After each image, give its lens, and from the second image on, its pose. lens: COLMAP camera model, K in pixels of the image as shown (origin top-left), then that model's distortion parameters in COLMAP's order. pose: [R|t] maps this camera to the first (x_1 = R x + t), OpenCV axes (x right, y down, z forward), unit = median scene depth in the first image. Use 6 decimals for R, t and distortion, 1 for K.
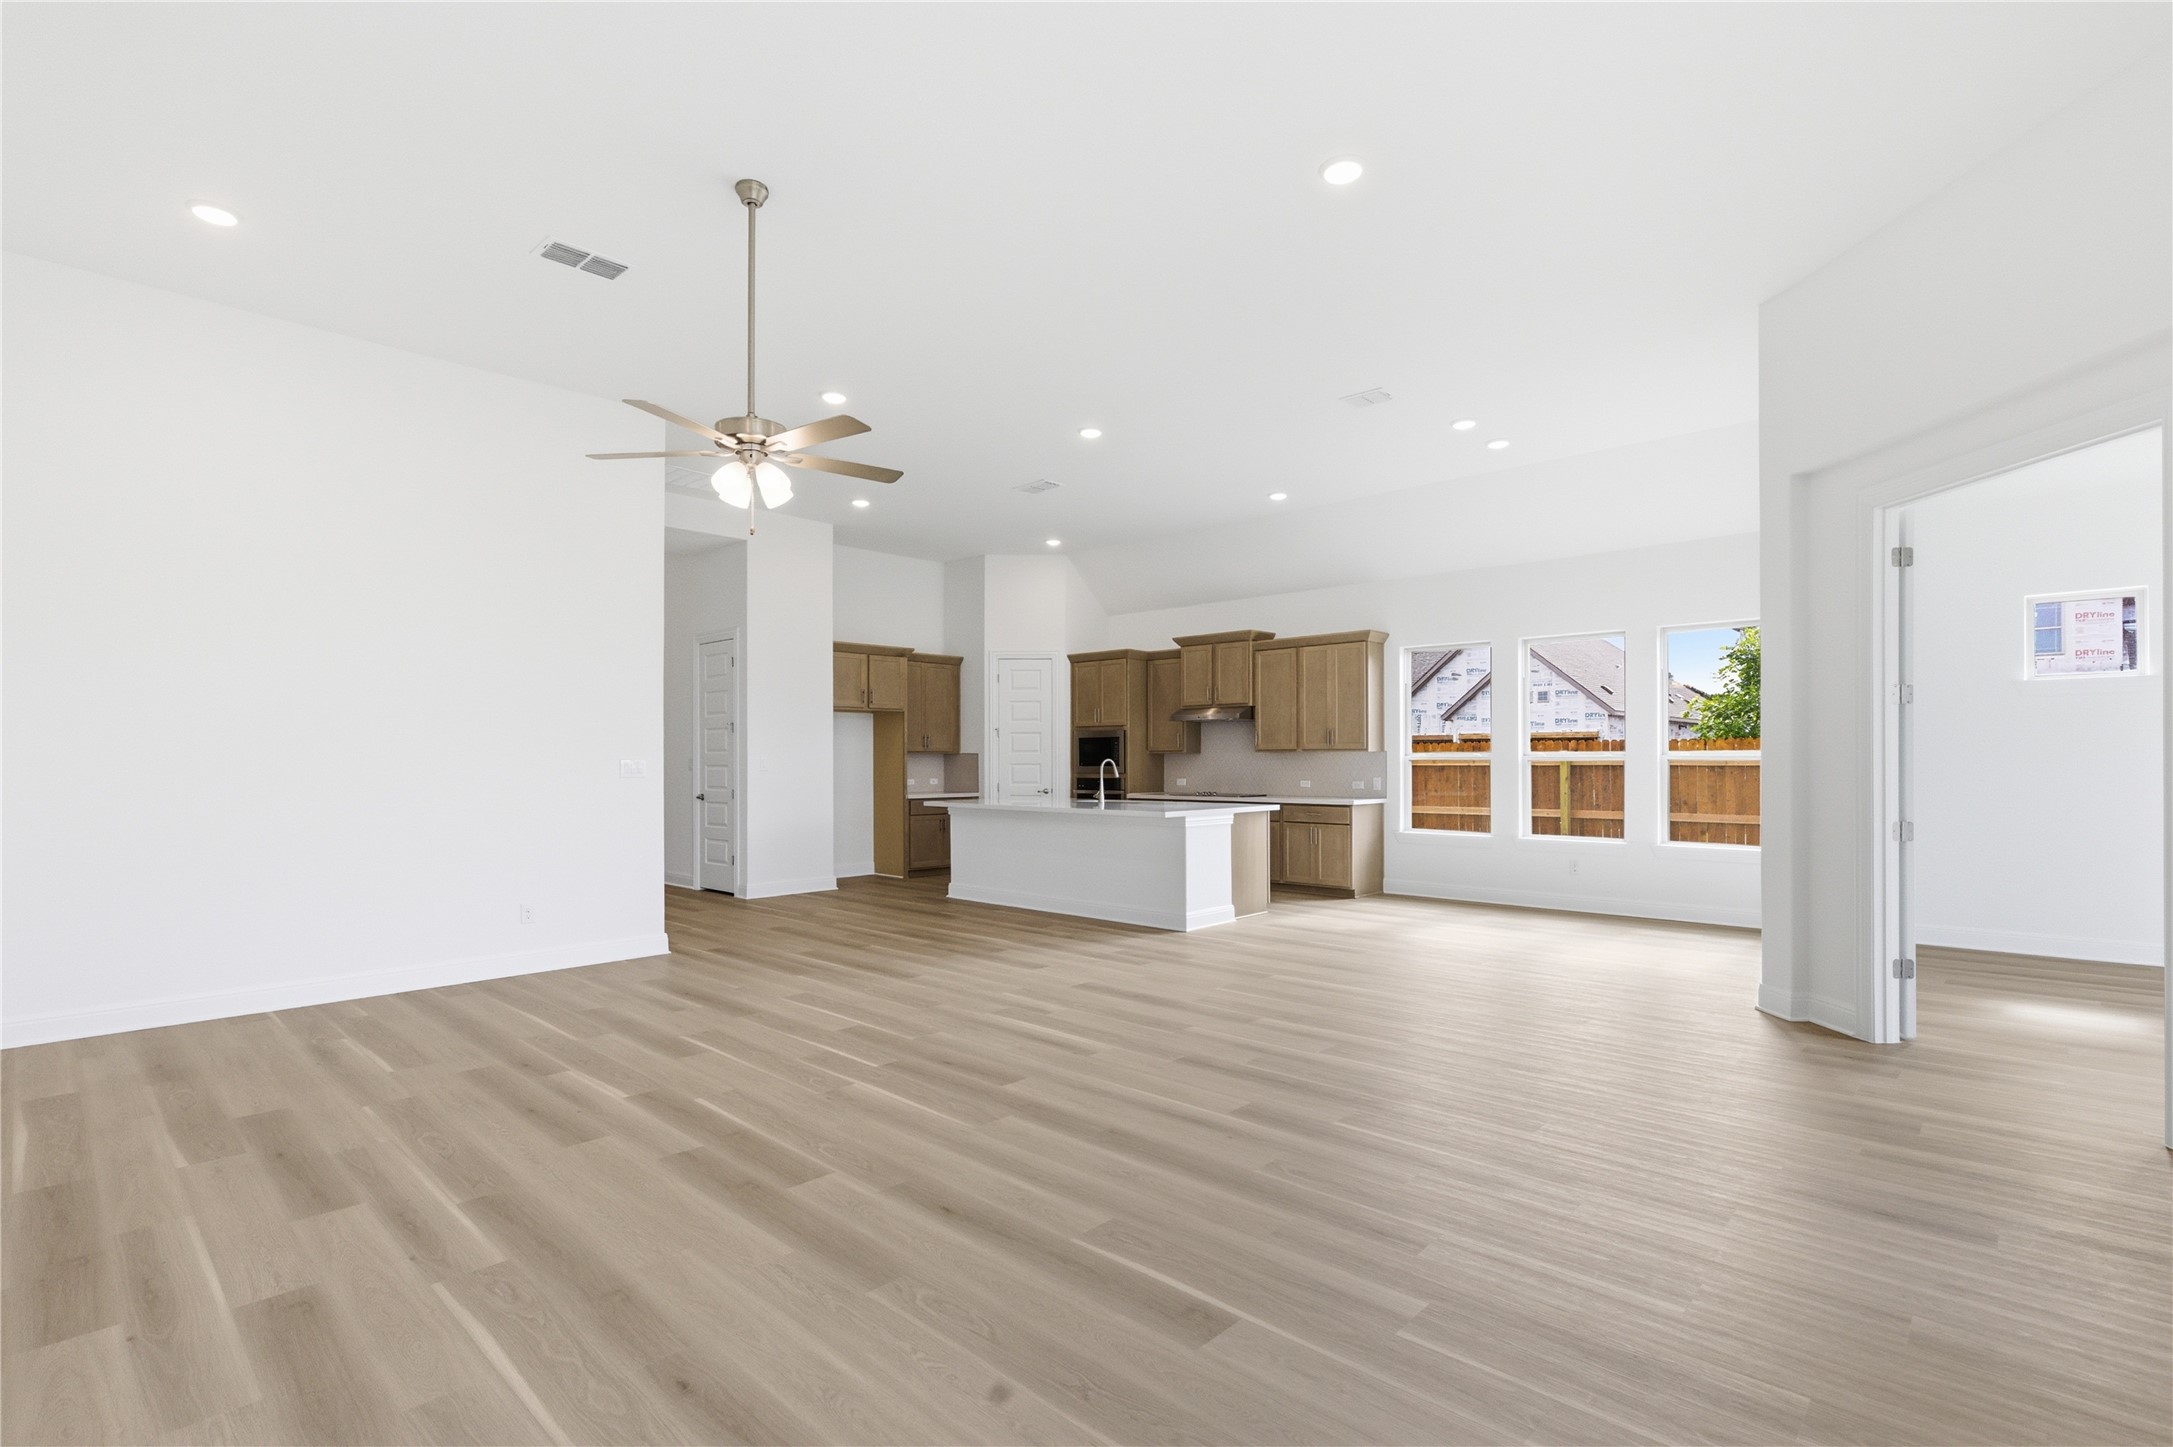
lens RADIAL K [[1006.5, 0, 1092.1], [0, 1006.5, 749.0], [0, 0, 1]] dist [-0.001295, -0.000060]
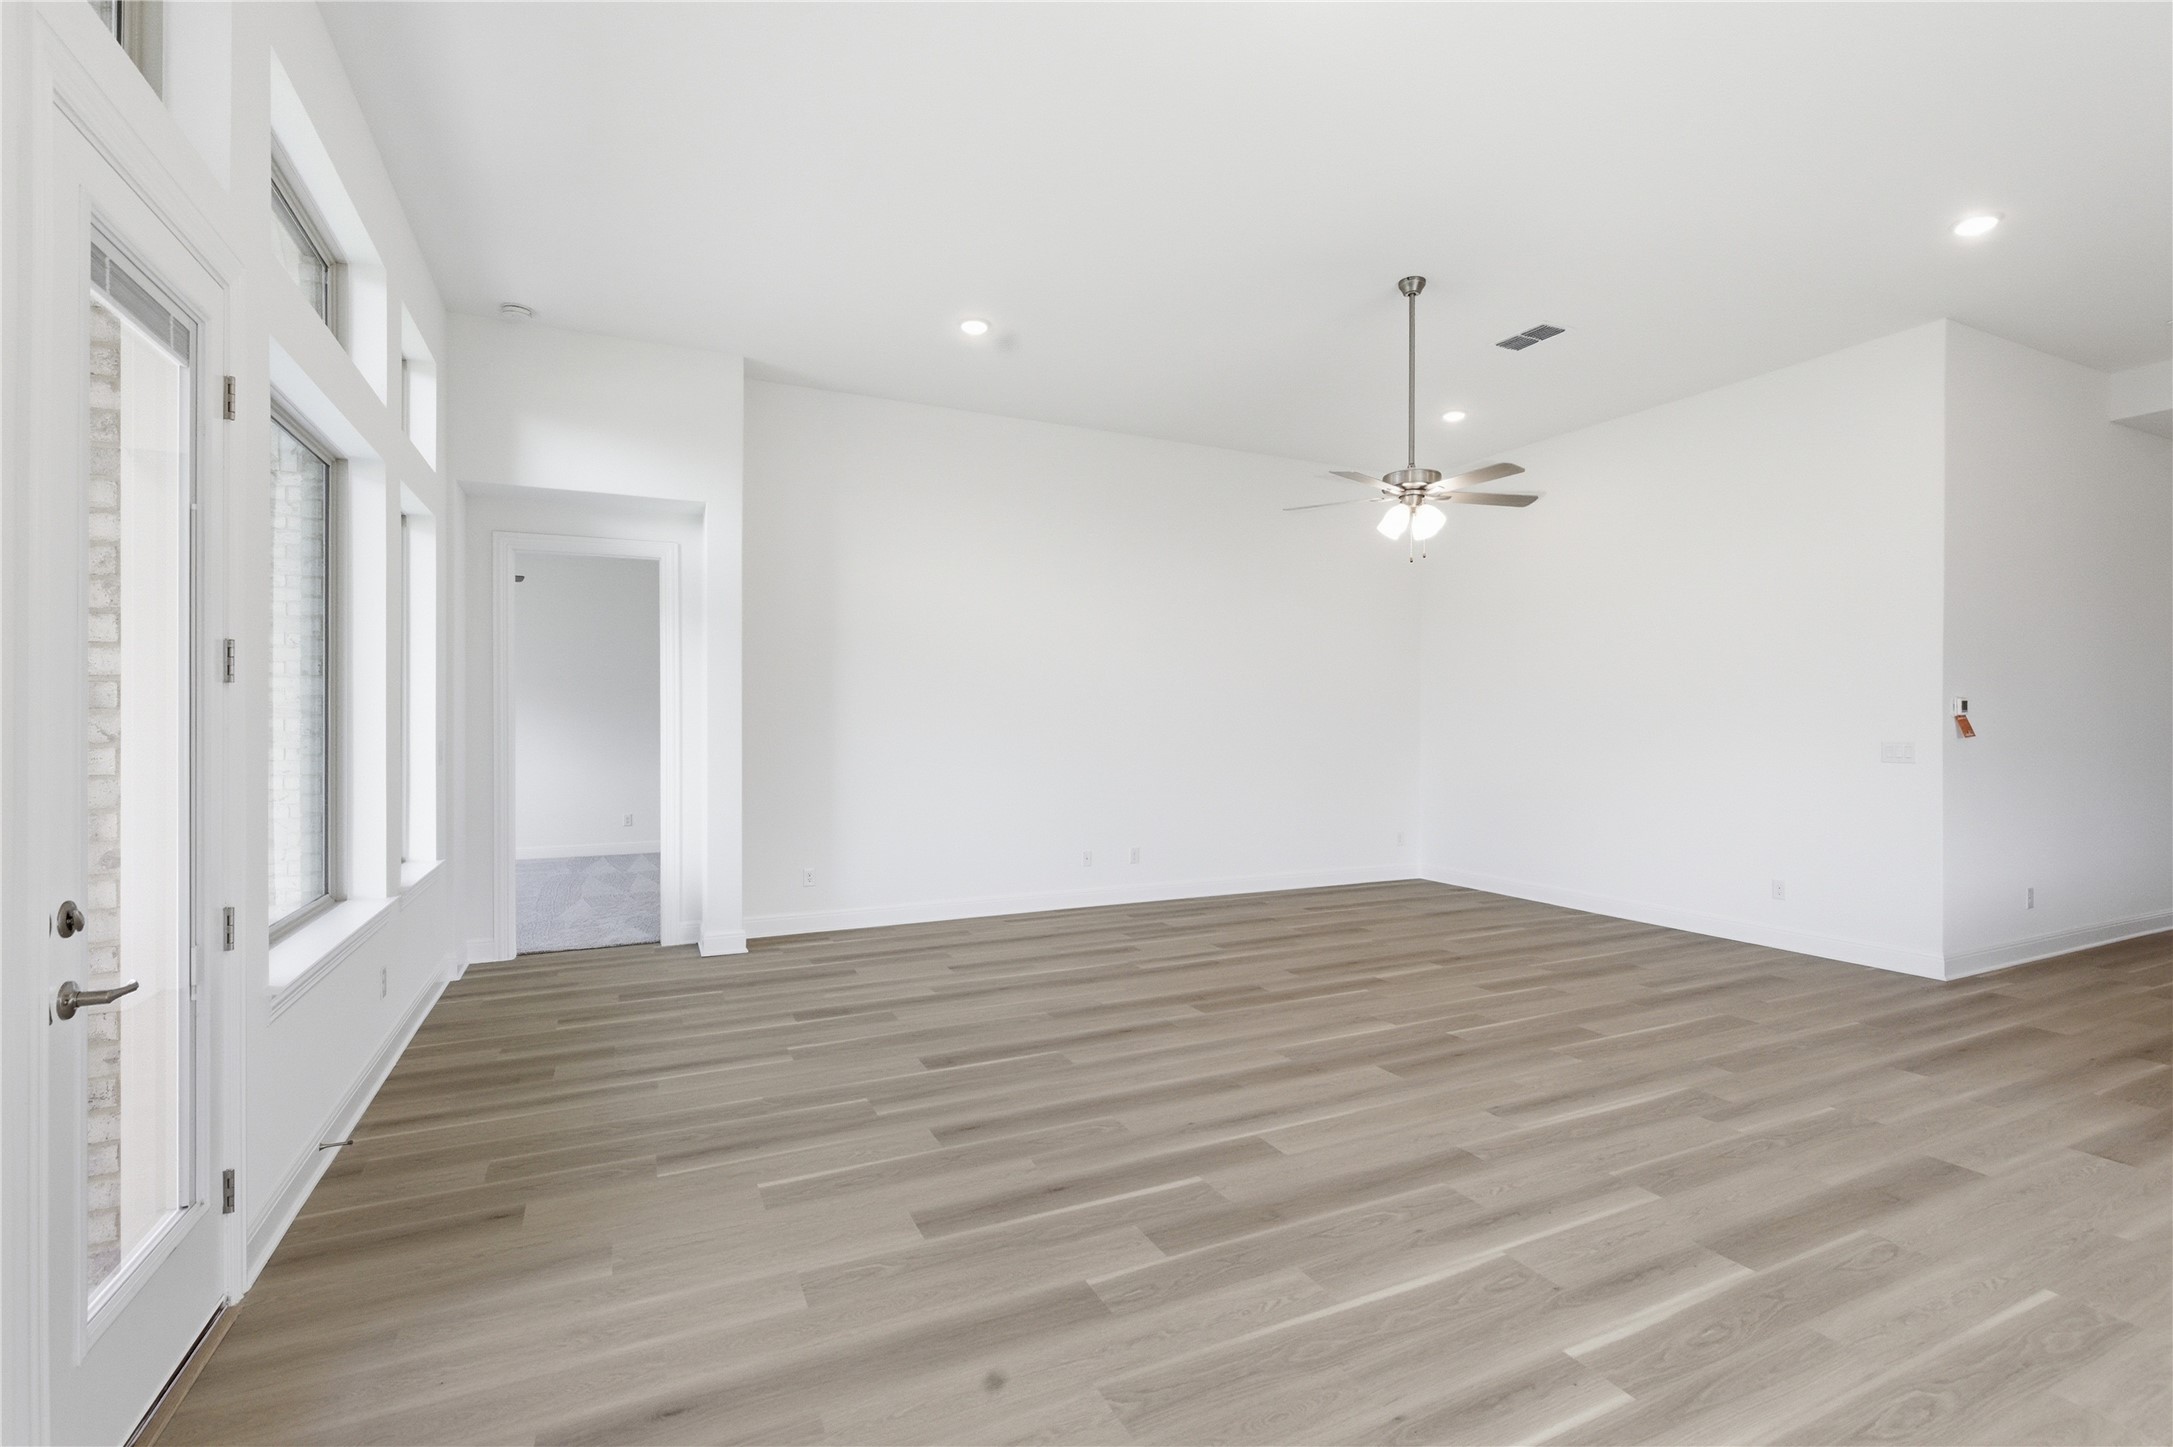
lens RADIAL K [[977.5, 0, 1099.8], [0, 977.5, 719.8], [0, 0, 1]] dist [-0.002585, -0.000184]
pose [[-0.355842, -0.003146, -0.934541, 0.876354], [0.006314, 0.999963, -0.005771, -0.011533], [0.934525, -0.007954, -0.355809, 1.021349]]
